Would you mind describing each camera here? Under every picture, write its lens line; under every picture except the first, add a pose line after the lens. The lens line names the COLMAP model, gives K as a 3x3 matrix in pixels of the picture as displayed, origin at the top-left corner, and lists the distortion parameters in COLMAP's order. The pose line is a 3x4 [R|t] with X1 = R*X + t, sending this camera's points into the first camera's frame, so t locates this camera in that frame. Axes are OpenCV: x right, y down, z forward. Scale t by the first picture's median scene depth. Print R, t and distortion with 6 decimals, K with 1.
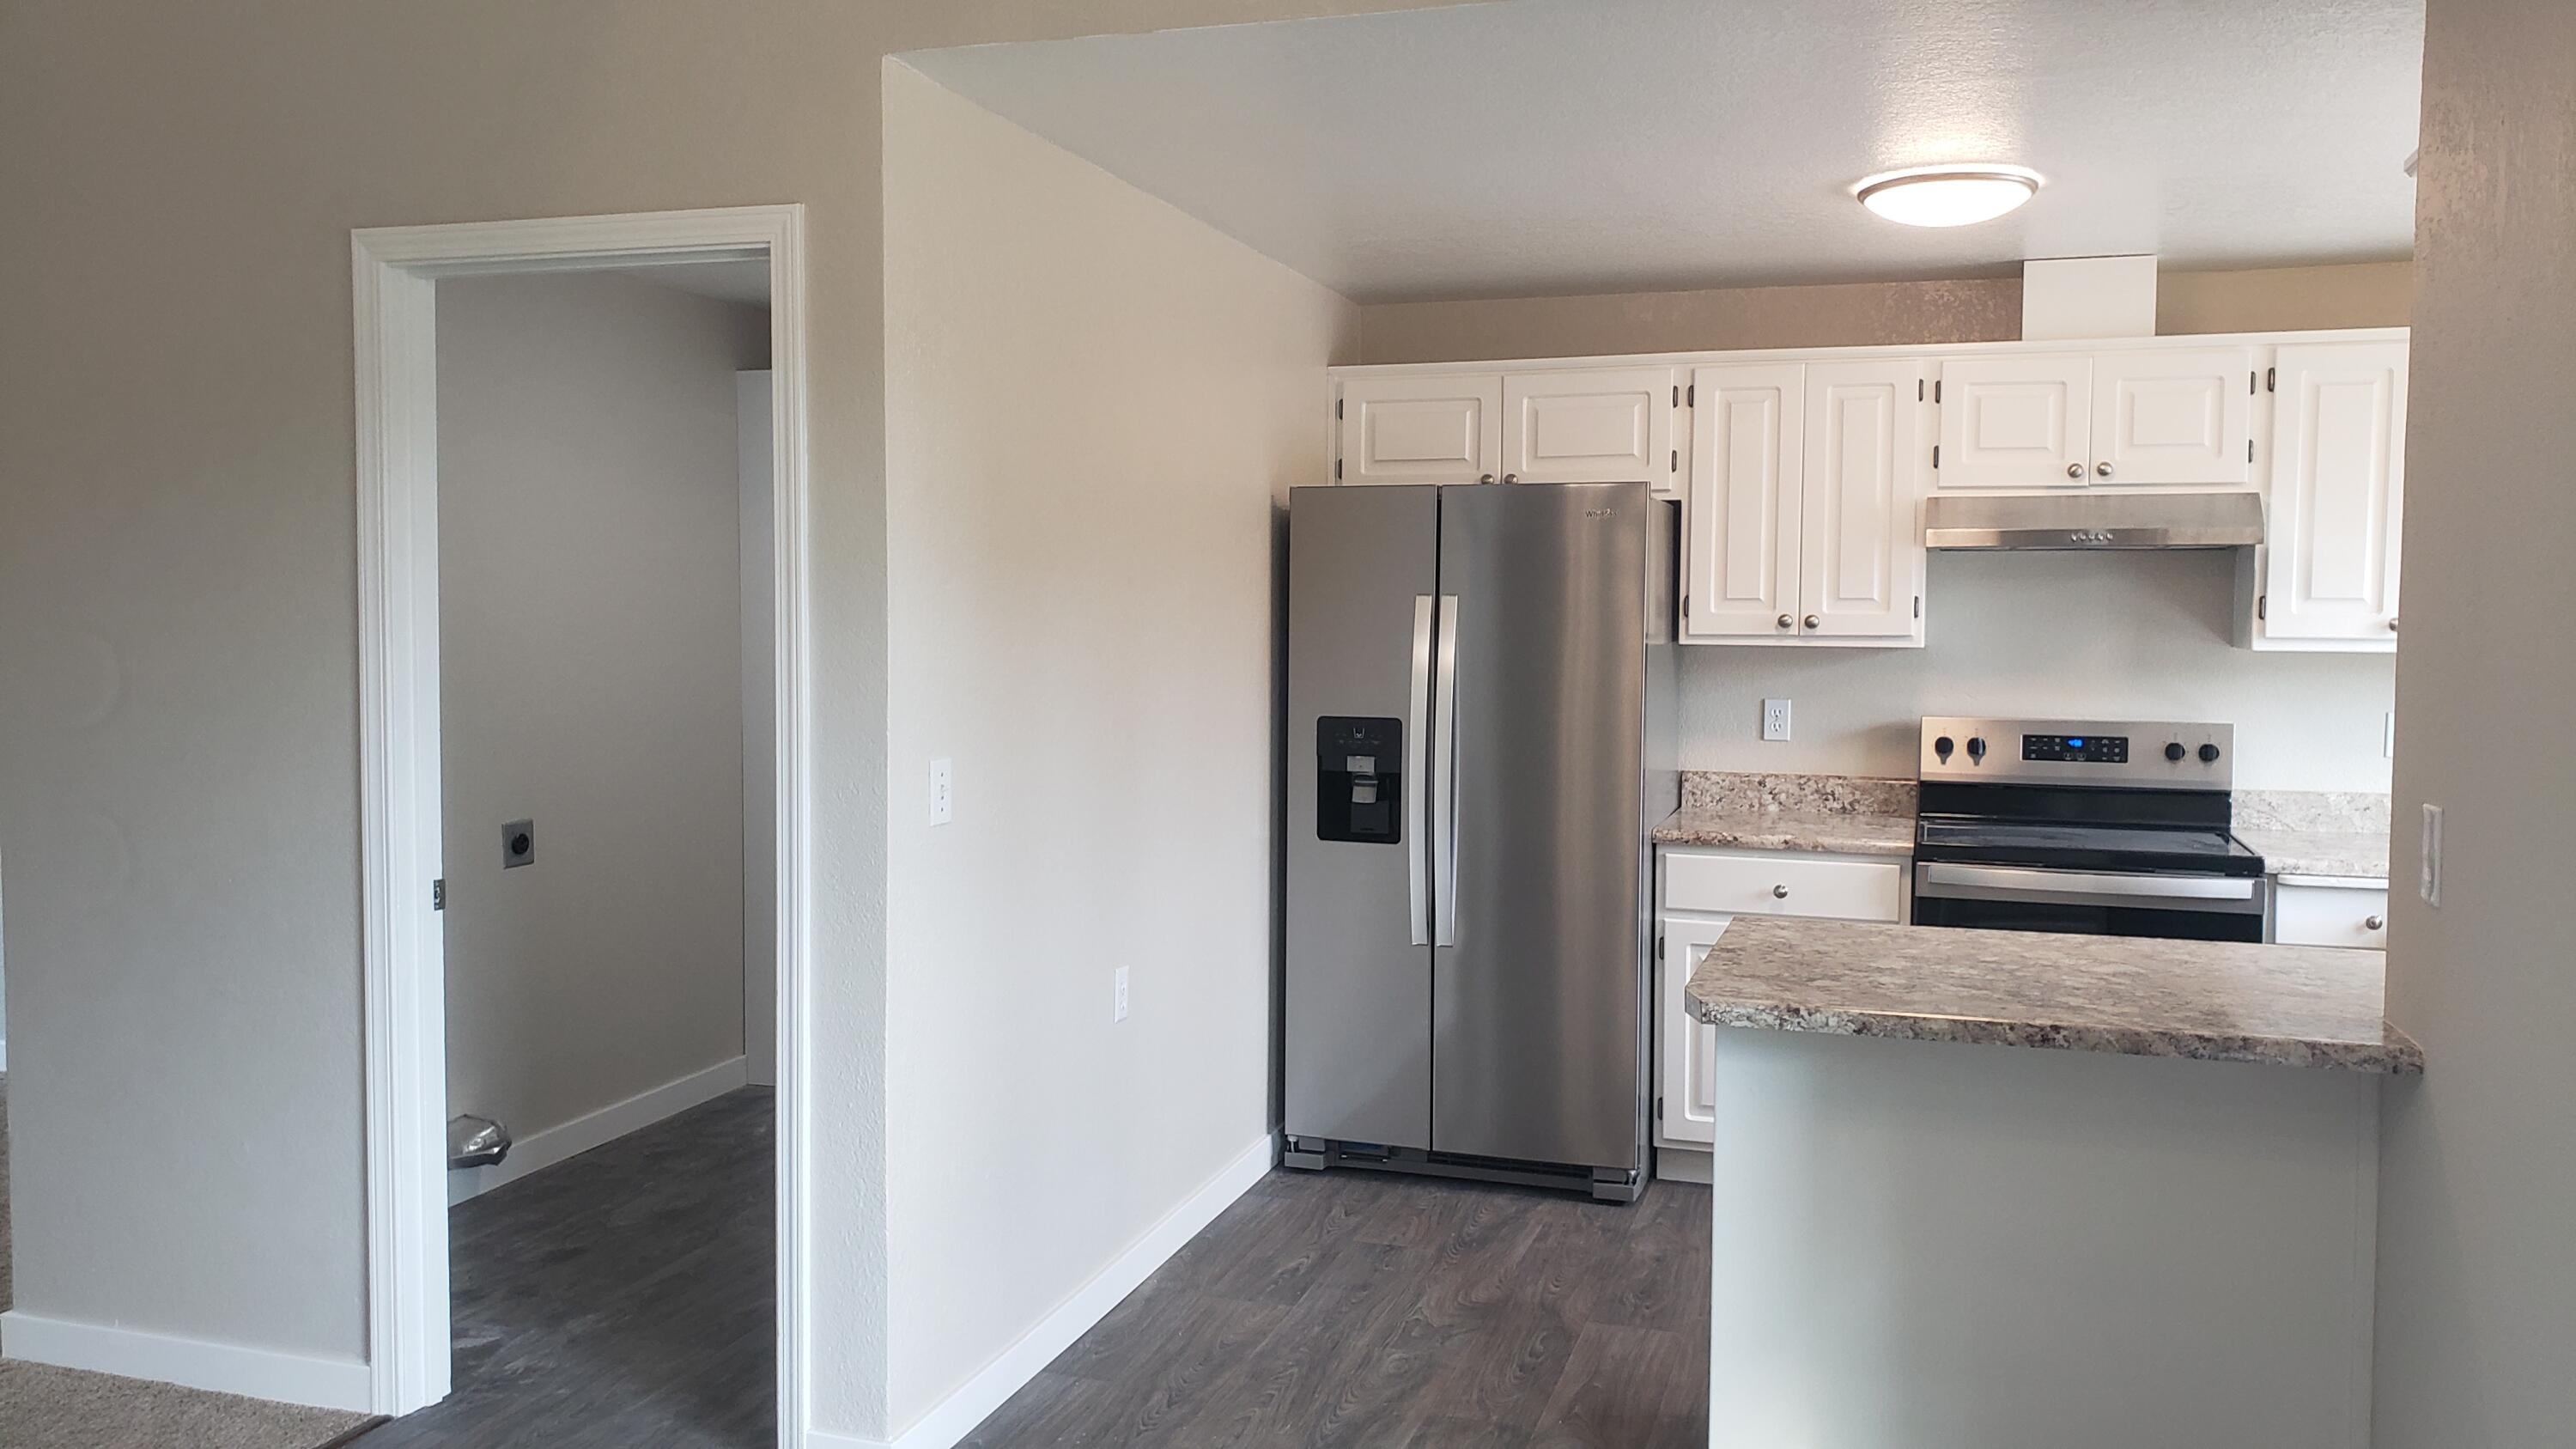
lens RADIAL K [[1971.3, 0, 1288.0], [0, 1971.3, 724.5], [0, 0, 1]] dist [0.001000, -0.003017]
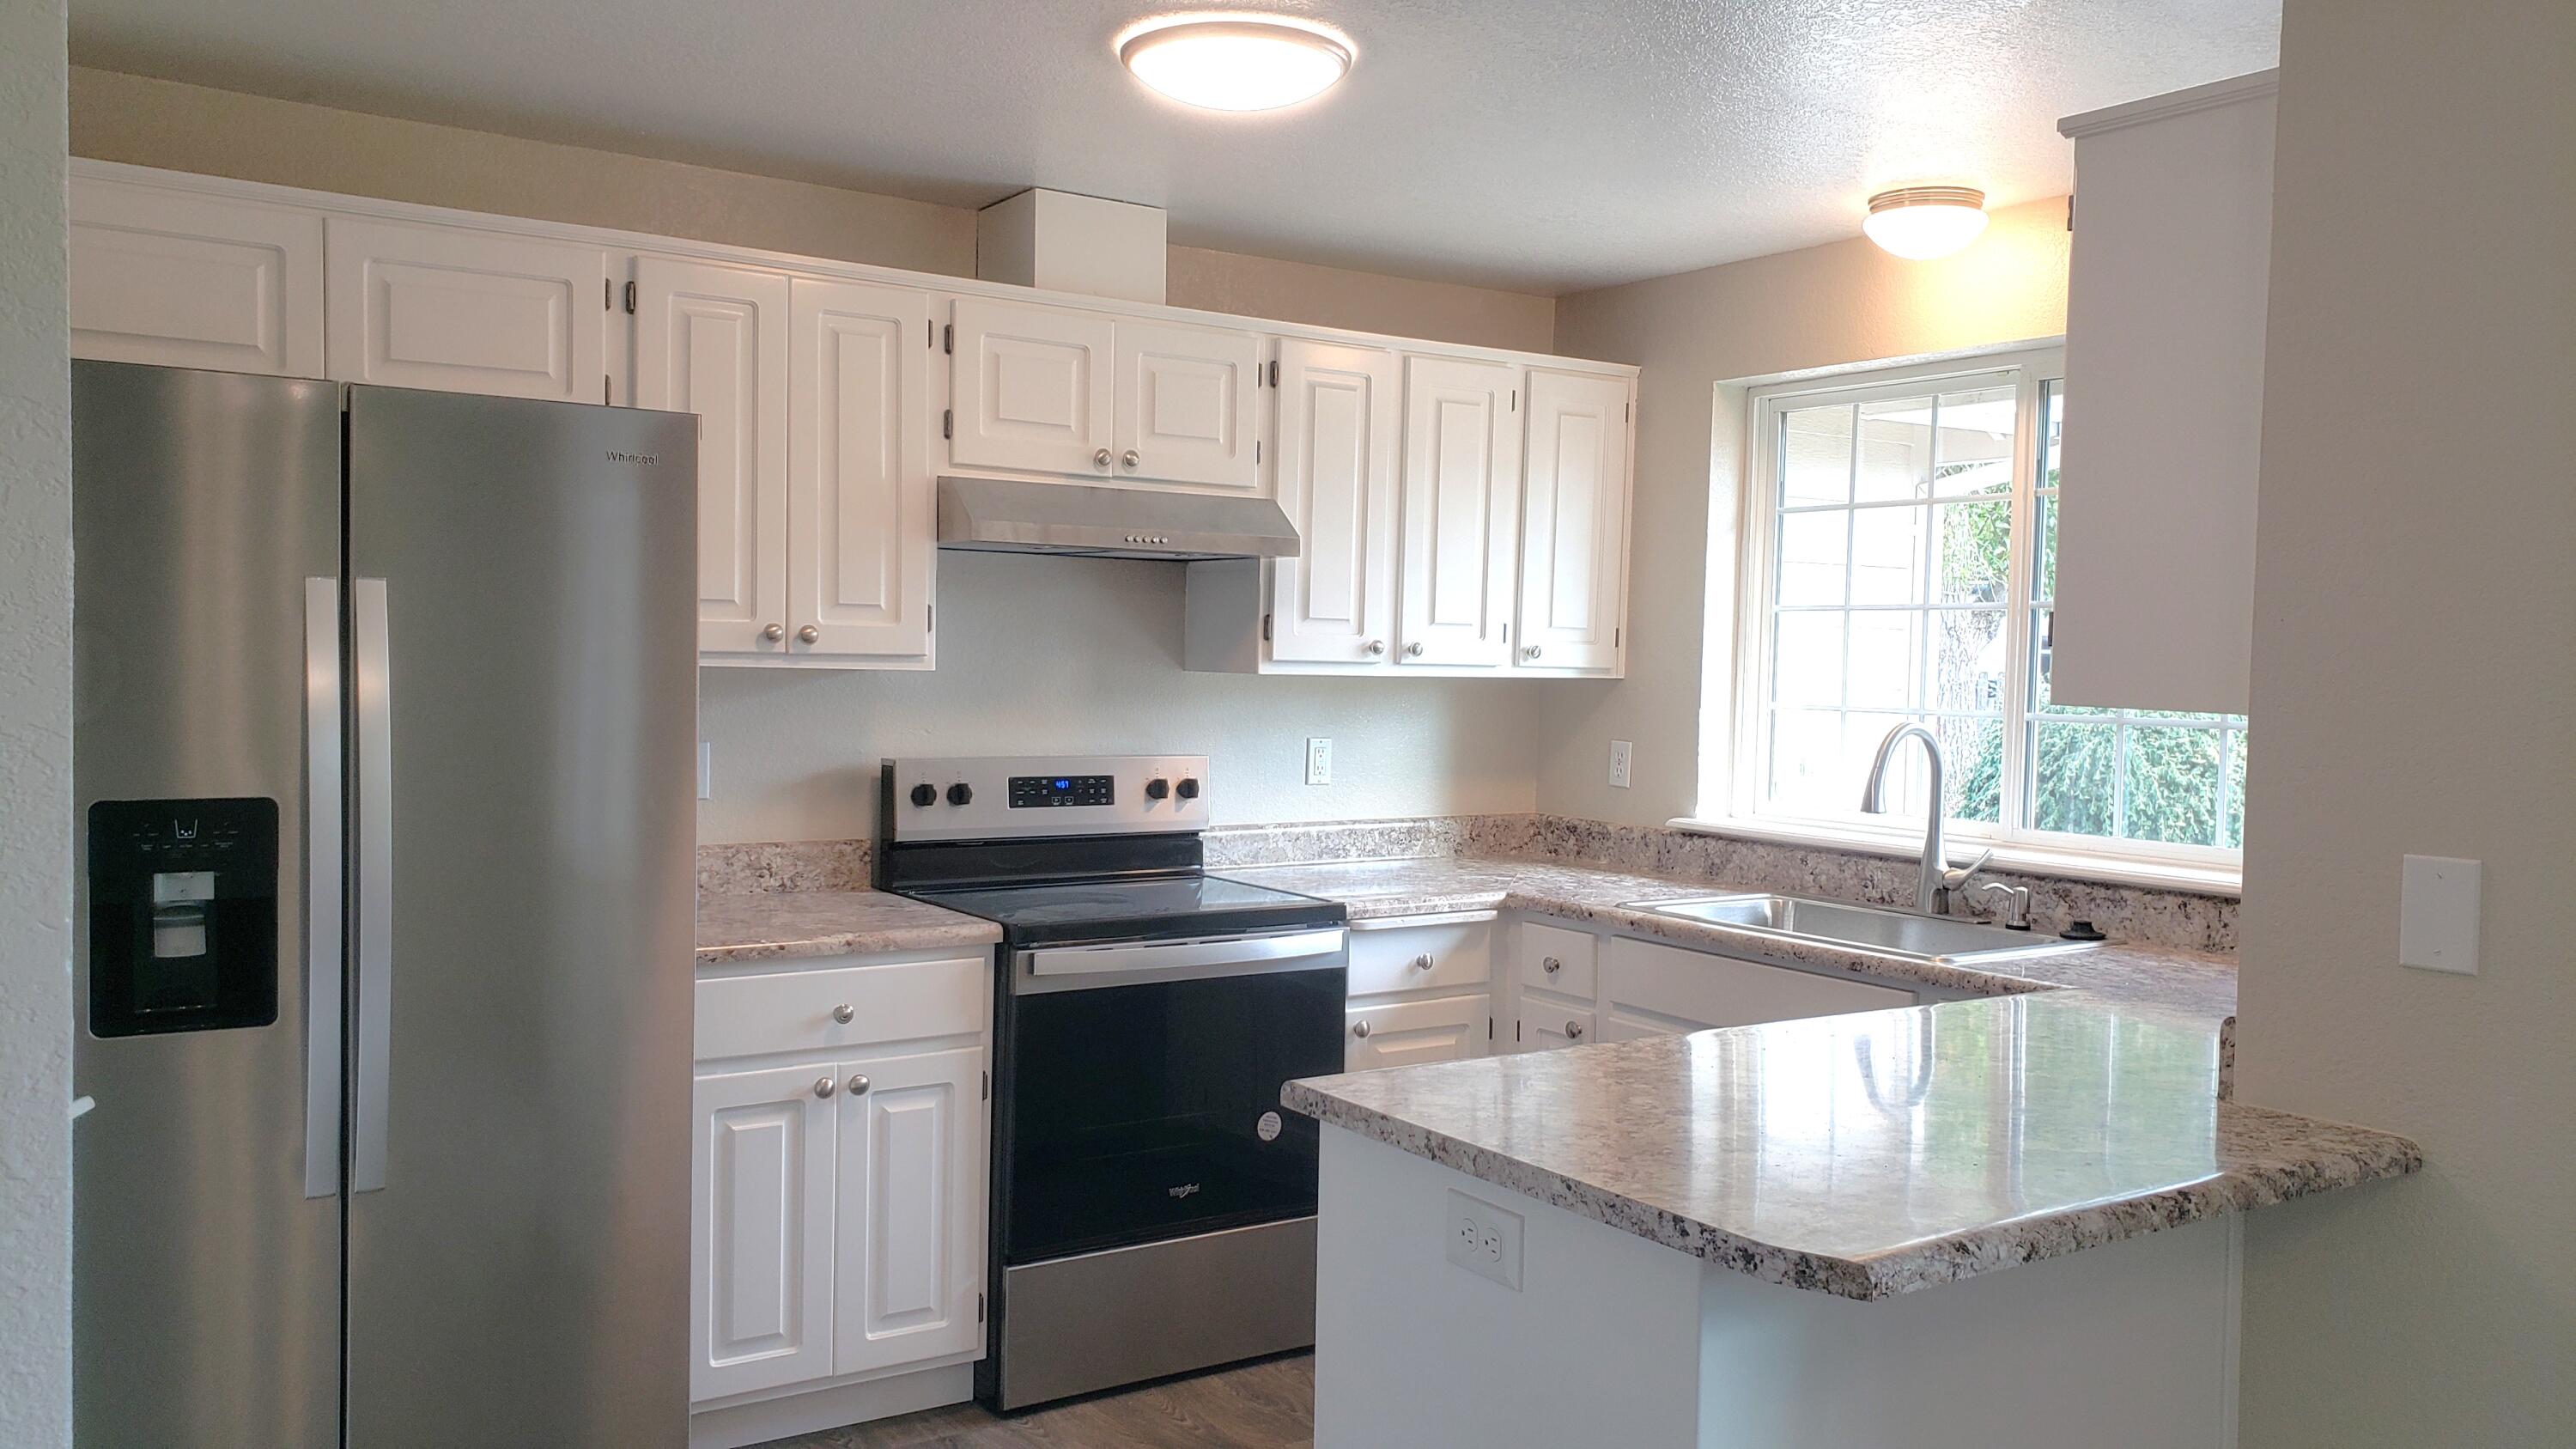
lens RADIAL K [[1960.7, 0, 1331.0], [0, 1960.7, 754.5], [0, 0, 1]] dist [0.090543, -0.155273]
pose [[0.612280, -0.033971, 0.789911, -0.197244], [0.030148, 0.999353, 0.019610, -0.017058], [-0.790066, 0.011807, 0.612908, 0.414614]]
